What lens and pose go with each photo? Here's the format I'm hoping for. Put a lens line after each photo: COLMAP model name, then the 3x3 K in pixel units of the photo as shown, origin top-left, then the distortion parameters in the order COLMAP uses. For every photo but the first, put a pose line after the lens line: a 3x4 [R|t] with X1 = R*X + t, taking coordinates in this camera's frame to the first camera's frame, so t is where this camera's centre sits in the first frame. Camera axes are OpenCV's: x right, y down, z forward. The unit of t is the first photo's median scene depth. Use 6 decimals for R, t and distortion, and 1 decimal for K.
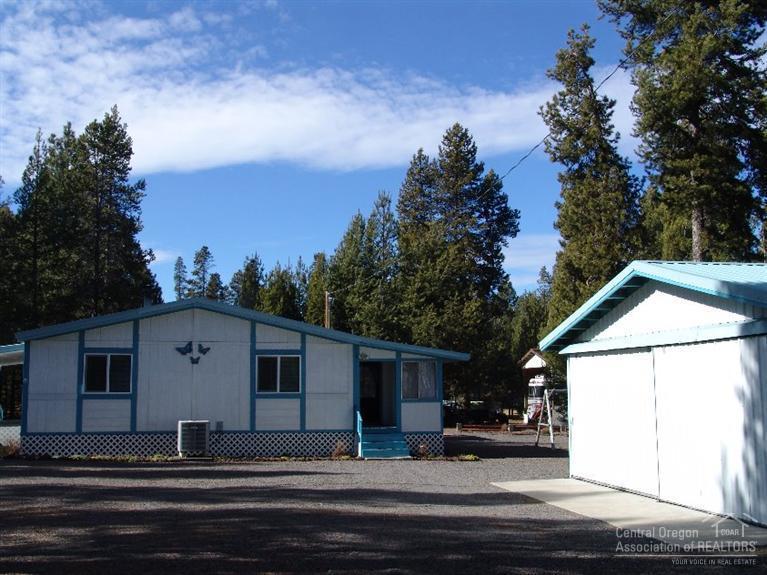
lens RADIAL K [[907.3, 0, 383.5], [0, 907.3, 287.5], [0, 0, 1]] dist [-0.021913, -0.011869]
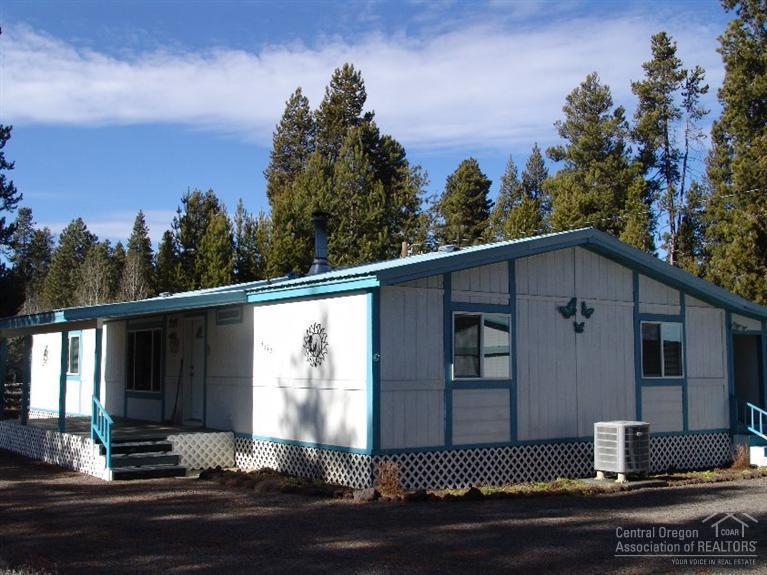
lens RADIAL K [[907.3, 0, 383.5], [0, 907.3, 287.5], [0, 0, 1]] dist [-0.021913, -0.011869]
pose [[0.905538, 0.042694, 0.422112, -0.603358], [-0.051875, 0.998601, 0.010282, 0.052742], [-0.421083, -0.031208, 0.906485, 0.476340]]
